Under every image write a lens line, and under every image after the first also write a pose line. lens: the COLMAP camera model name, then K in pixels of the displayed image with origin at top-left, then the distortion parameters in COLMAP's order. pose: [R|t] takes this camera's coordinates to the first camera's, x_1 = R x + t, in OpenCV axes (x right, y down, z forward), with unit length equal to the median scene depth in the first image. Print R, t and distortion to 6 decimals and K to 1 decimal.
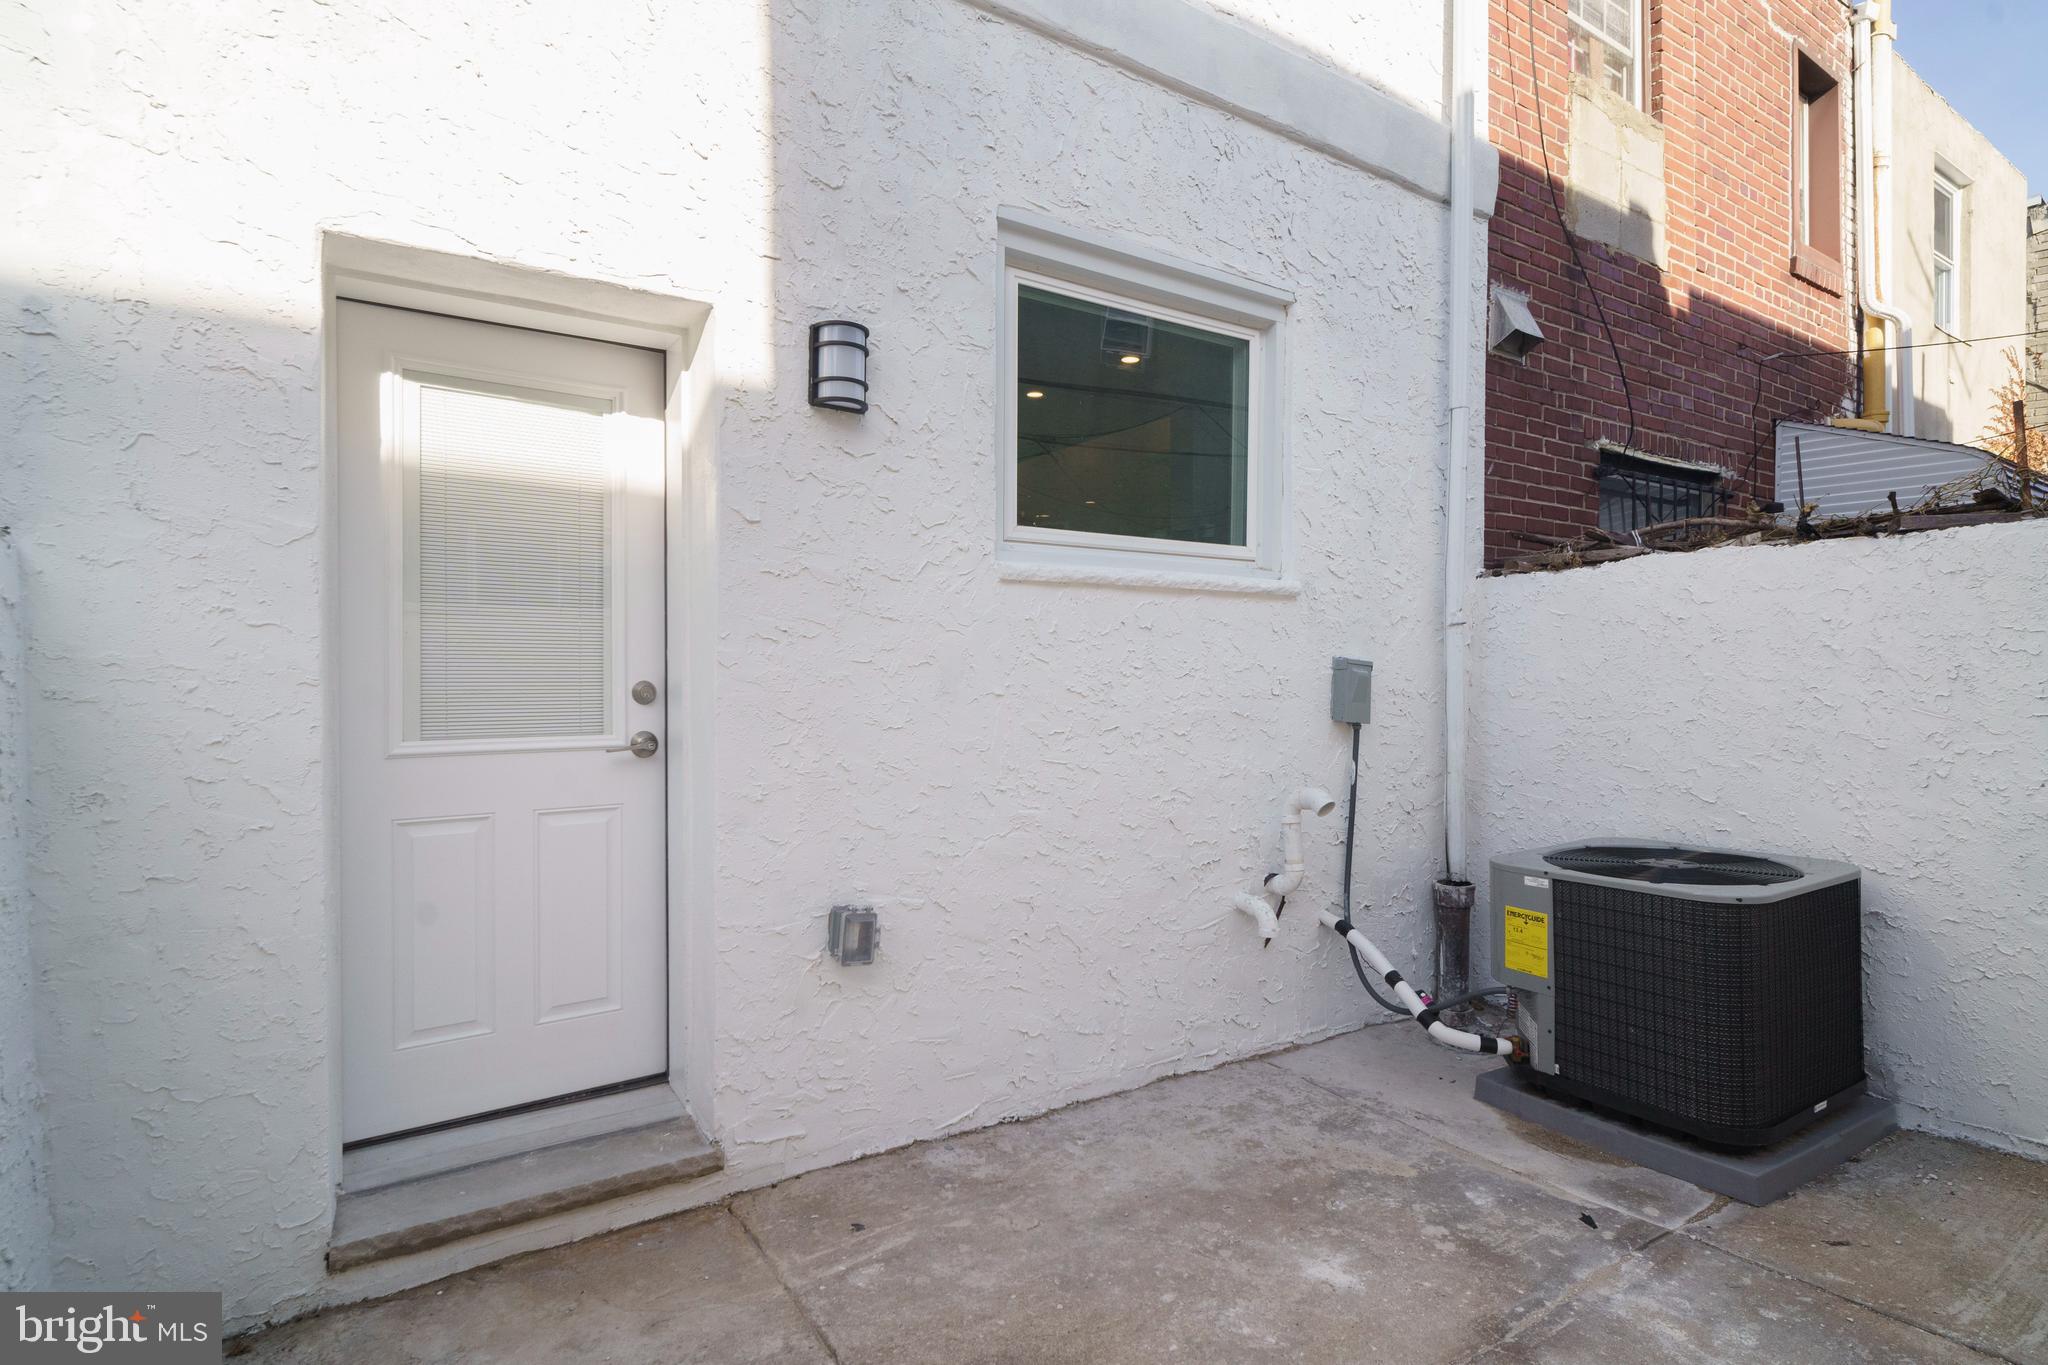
lens RADIAL K [[1109.1, 0, 1030.0], [0, 1109.1, 681.9], [0, 0, 1]] dist [-0.003369, -0.004044]
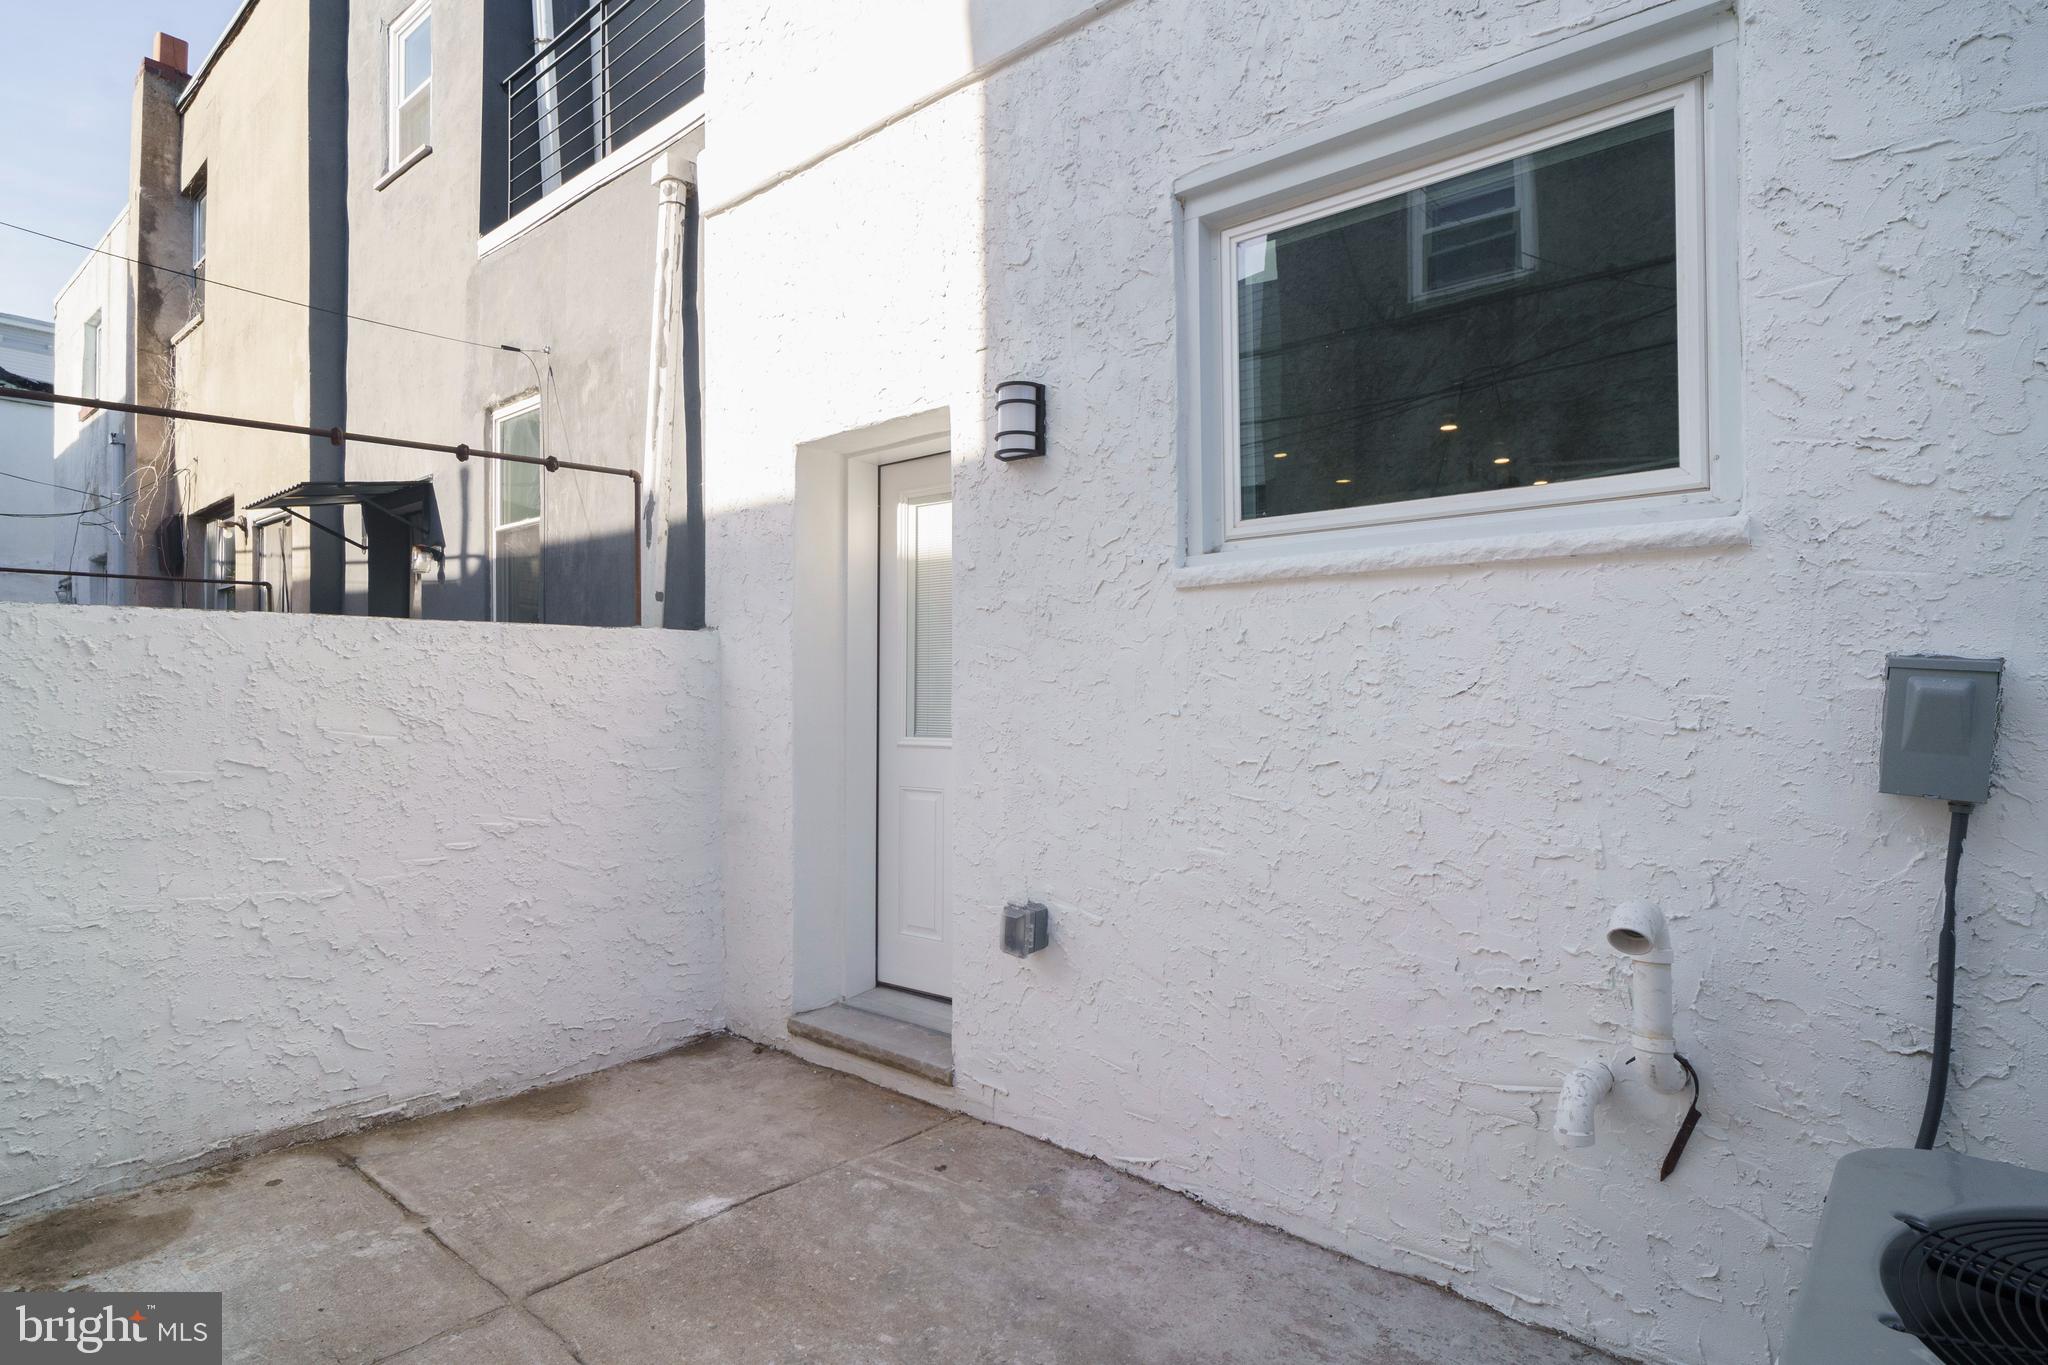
lens RADIAL K [[1109.1, 0, 1029.6], [0, 1109.1, 679.9], [0, 0, 1]] dist [-0.003369, -0.004044]
pose [[0.228098, -0.014276, -0.973534, 0.890452], [-0.008283, 0.999828, -0.016602, -0.001189], [0.973603, 0.011851, 0.227940, 0.726234]]
